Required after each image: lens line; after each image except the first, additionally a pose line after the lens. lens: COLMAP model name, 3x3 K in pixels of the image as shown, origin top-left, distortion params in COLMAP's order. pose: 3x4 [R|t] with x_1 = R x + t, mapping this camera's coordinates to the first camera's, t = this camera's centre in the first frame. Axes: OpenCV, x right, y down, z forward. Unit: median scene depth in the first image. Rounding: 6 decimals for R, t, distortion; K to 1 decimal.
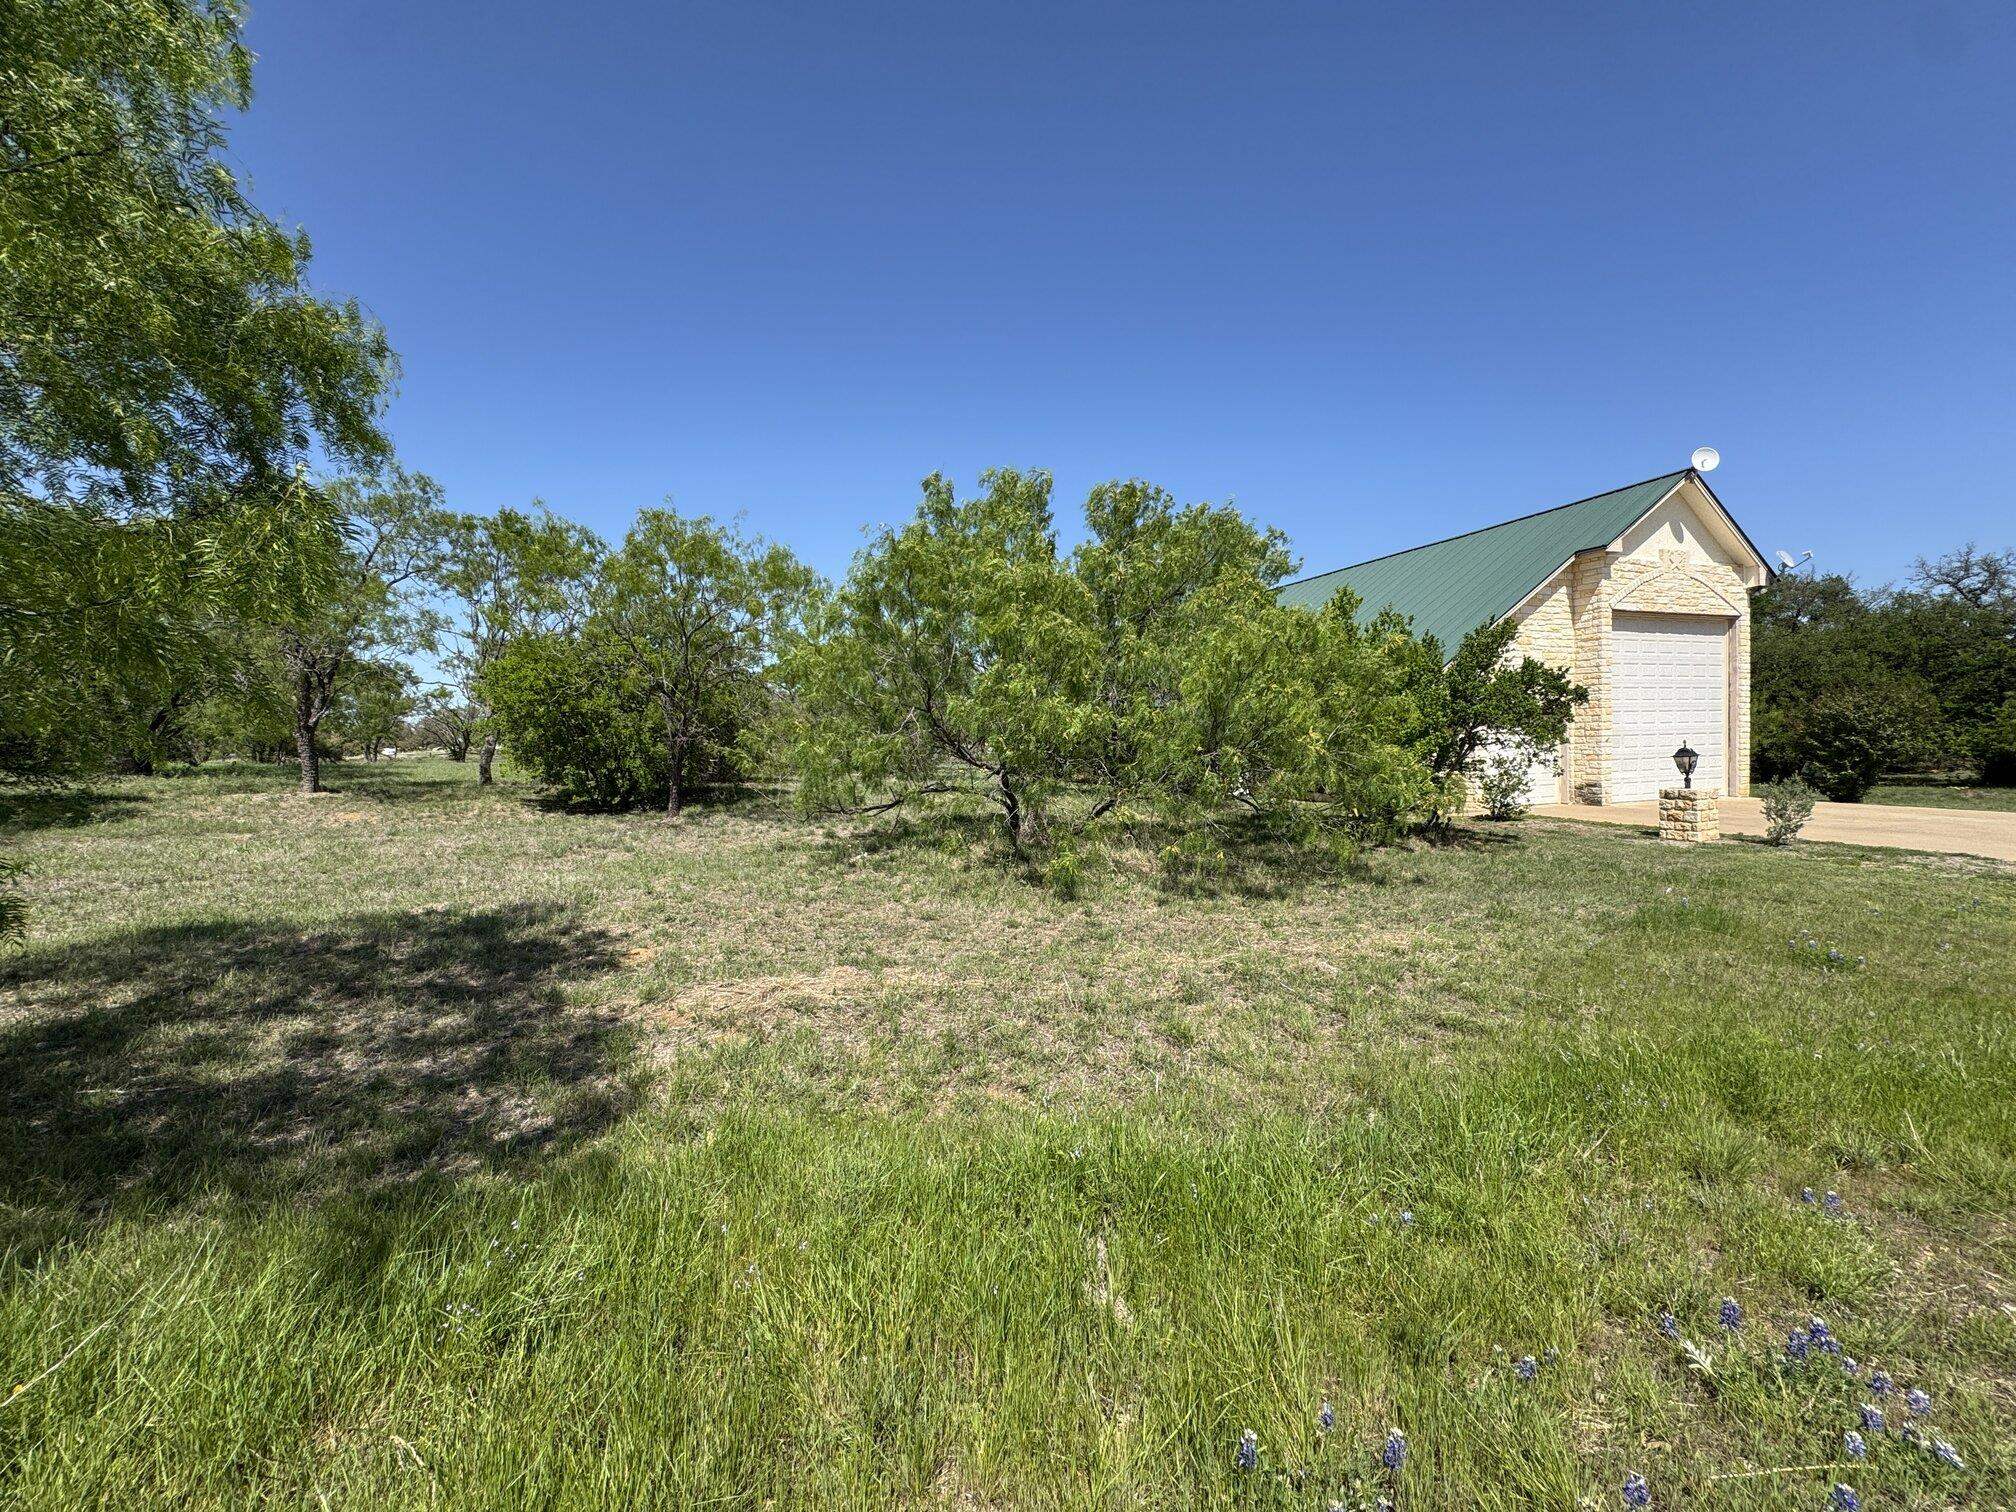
lens RADIAL K [[812.4, 0, 1006.9], [0, 812.4, 756.1], [0, 0, 1]] dist [-0.001067, -0.000102]
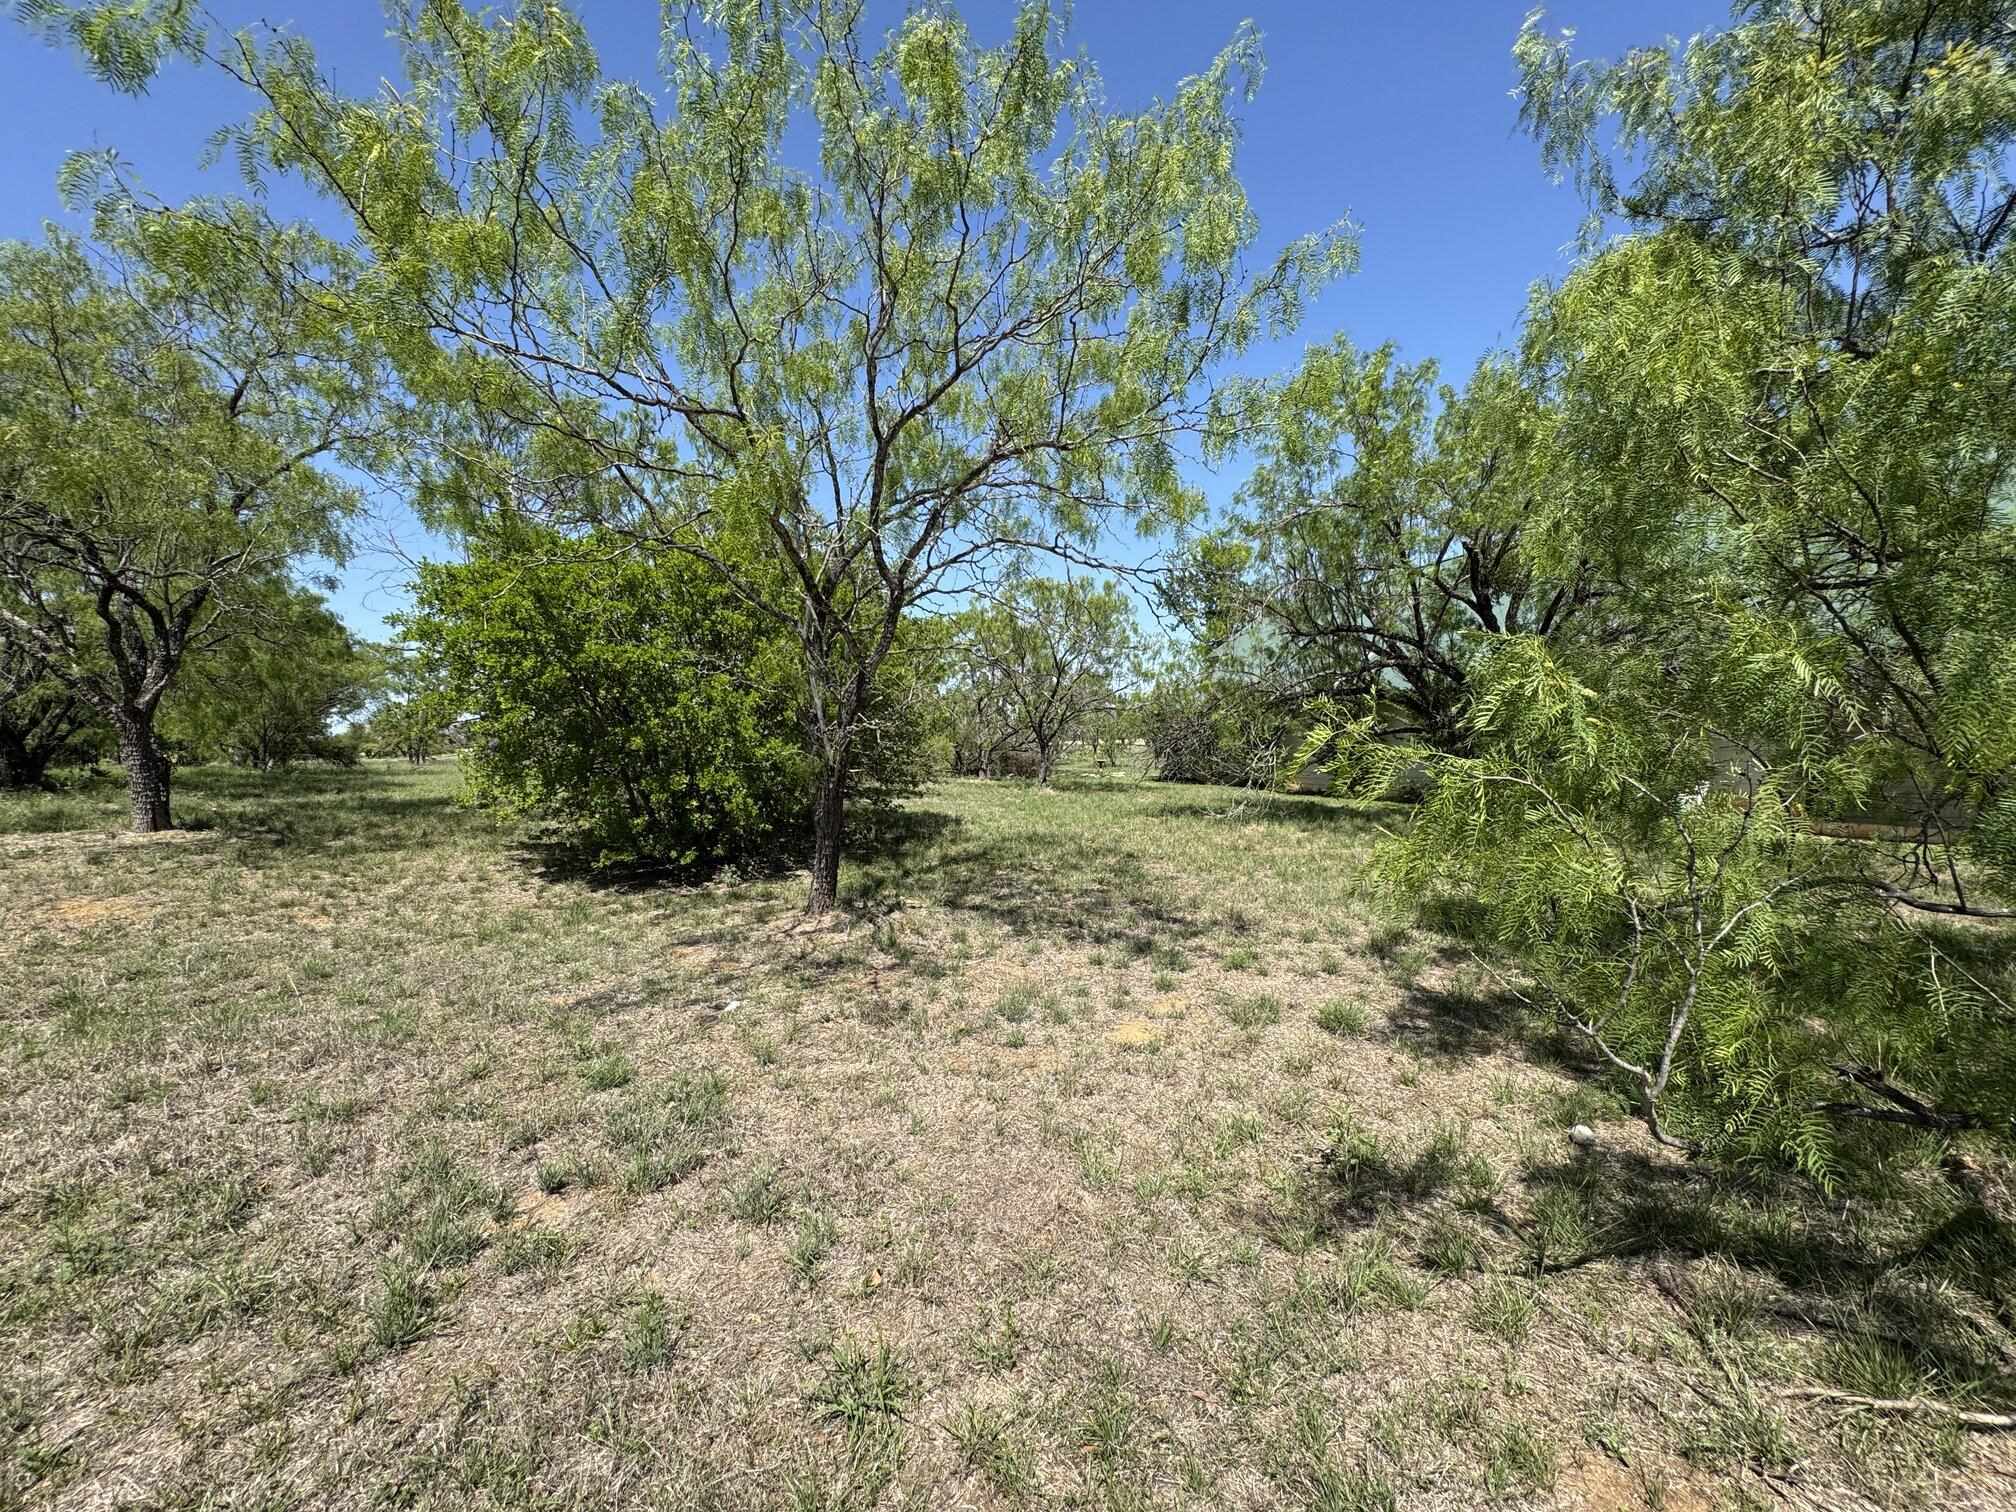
lens RADIAL K [[812.4, 0, 1007.3], [0, 812.4, 746.2], [0, 0, 1]] dist [-0.001067, -0.000102]
pose [[0.995442, -0.004933, -0.095244, -0.245213], [0.005502, 0.999969, 0.005710, -0.013048], [0.095213, -0.006208, 0.995438, 0.536516]]
